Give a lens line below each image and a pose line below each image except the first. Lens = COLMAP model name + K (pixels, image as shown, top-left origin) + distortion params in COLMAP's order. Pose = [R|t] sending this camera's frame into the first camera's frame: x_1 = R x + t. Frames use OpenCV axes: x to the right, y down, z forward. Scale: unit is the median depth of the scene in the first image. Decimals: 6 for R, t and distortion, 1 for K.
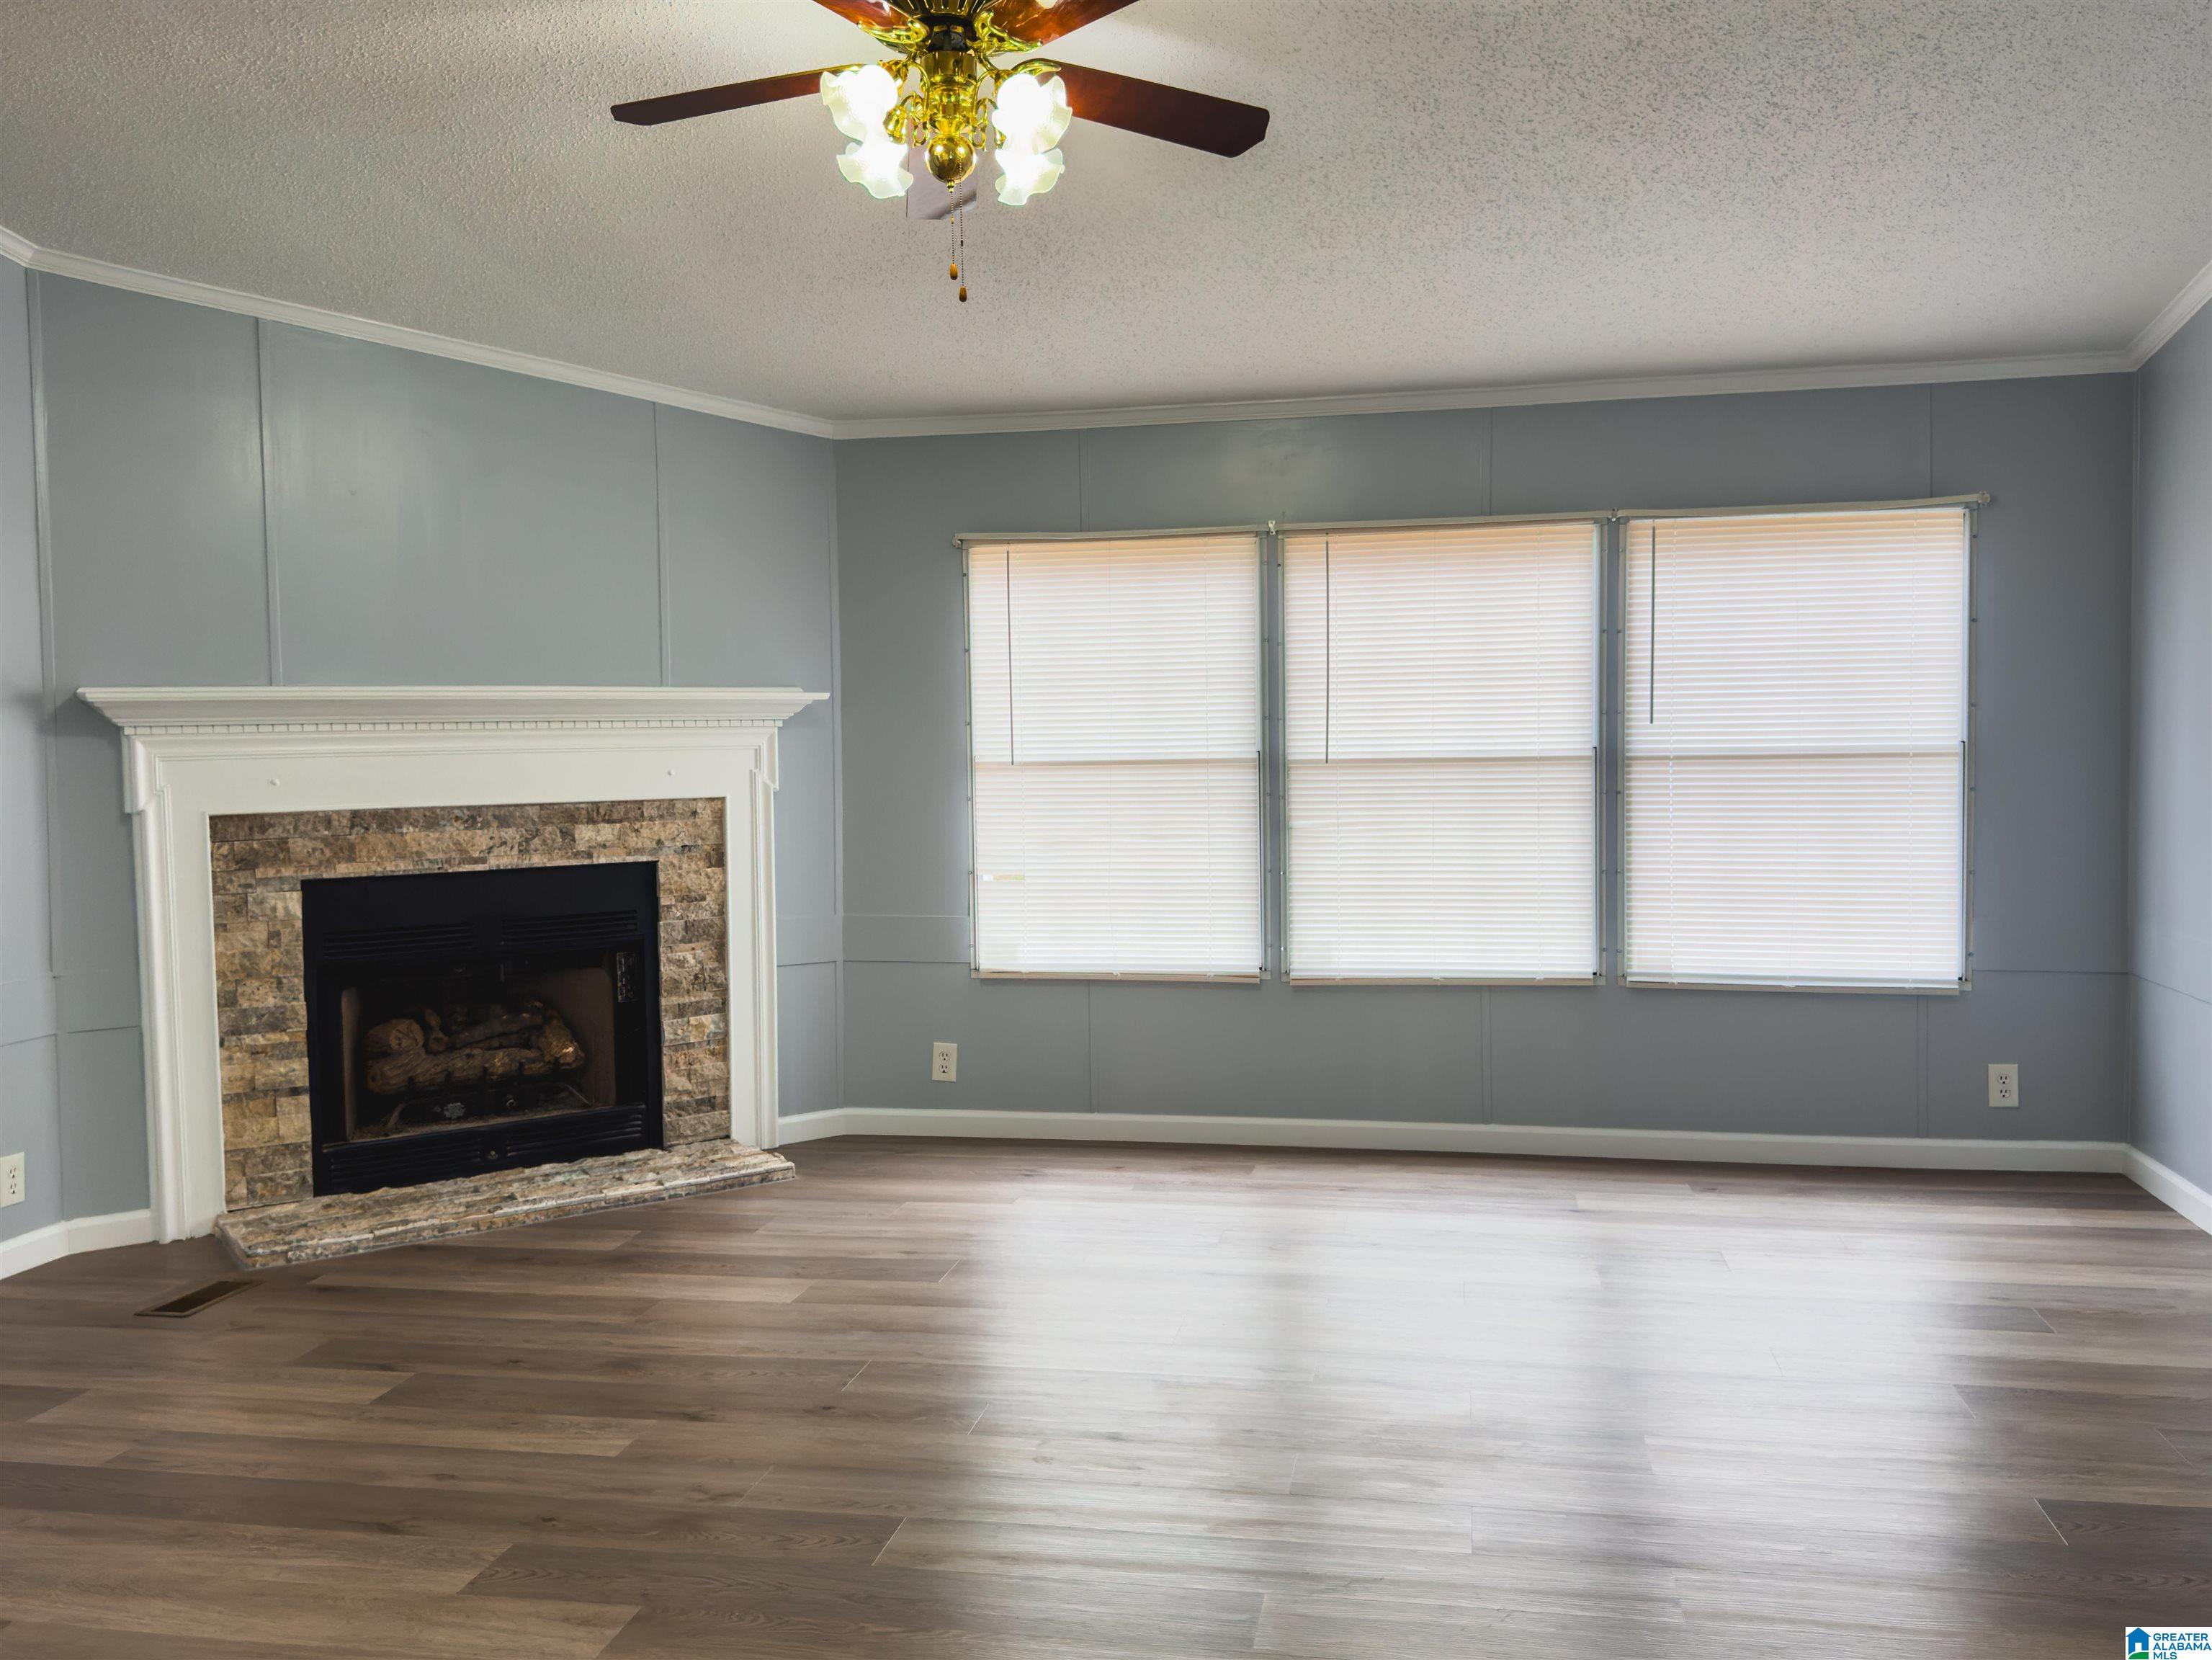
lens RADIAL K [[1815.1, 0, 1115.2], [0, 1815.1, 836.3], [0, 0, 1]] dist [0.107970, -0.057294]
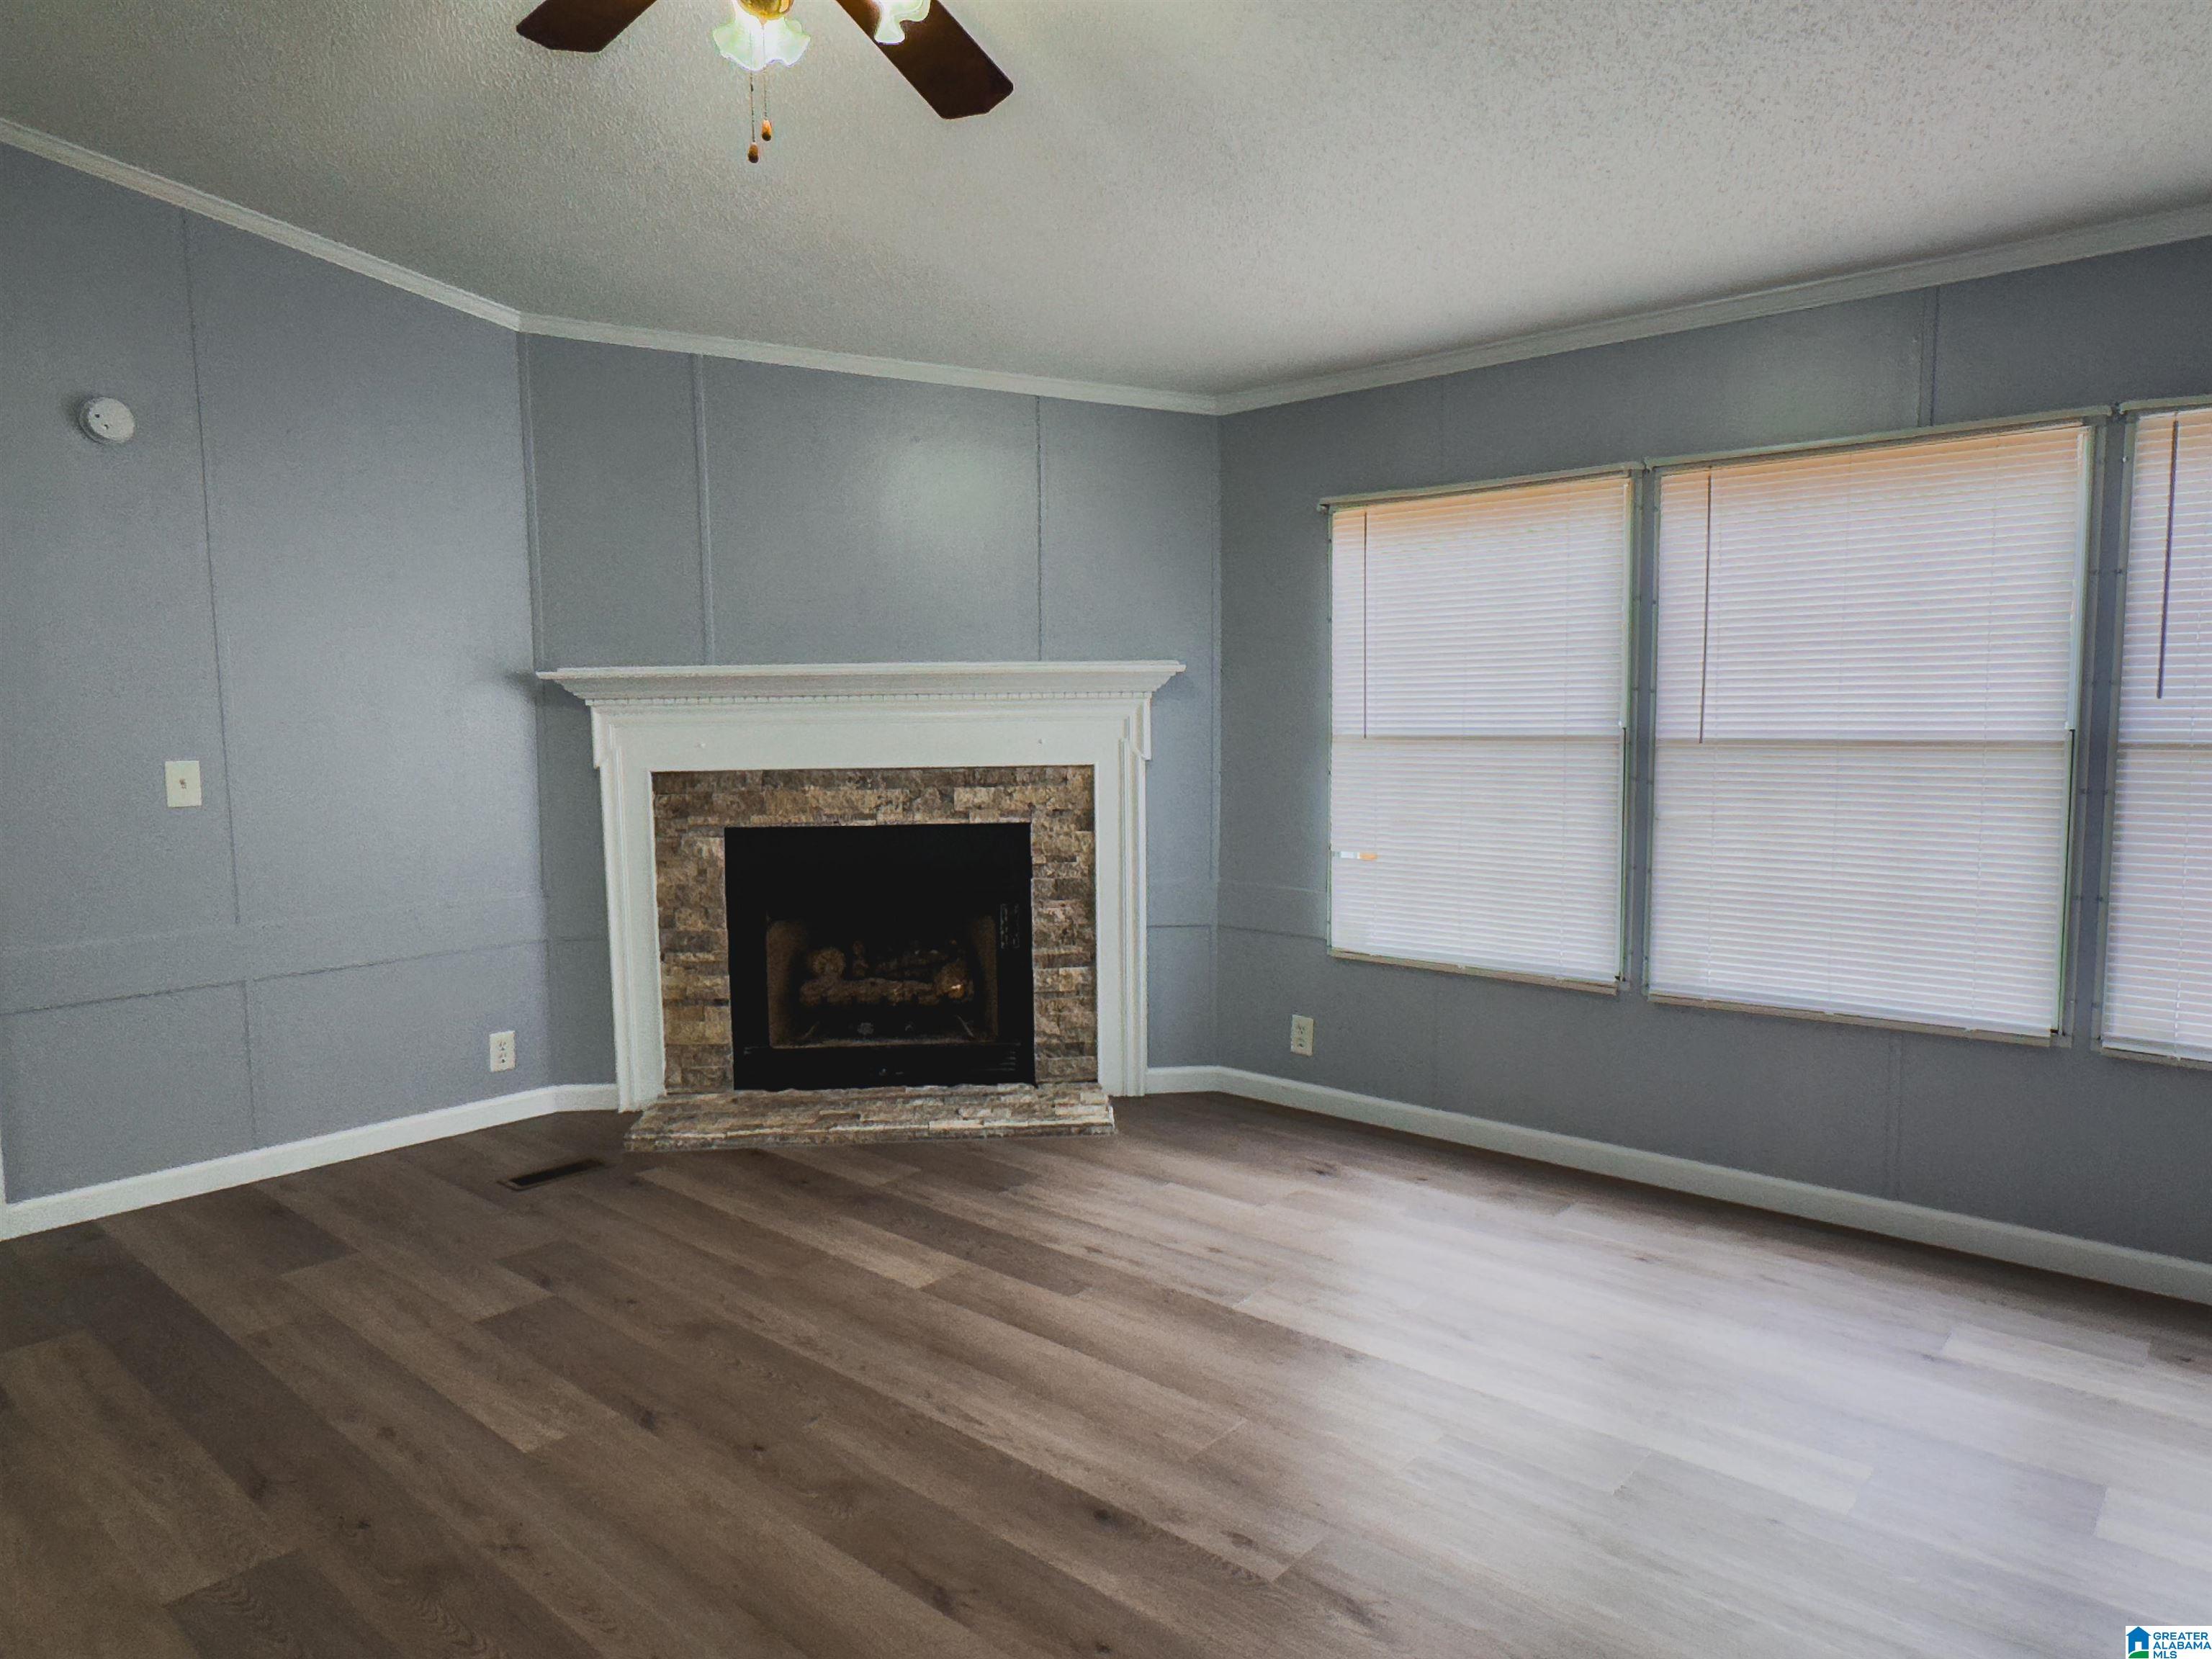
lens RADIAL K [[1399.6, 0, 1113.1], [0, 1399.6, 840.6], [0, 0, 1]] dist [0.006776, 0.002799]
pose [[0.869534, 0.053190, -0.491000, 0.209470], [-0.031523, 0.998134, 0.052302, -0.021687], [0.492866, -0.030001, 0.869588, 0.315139]]
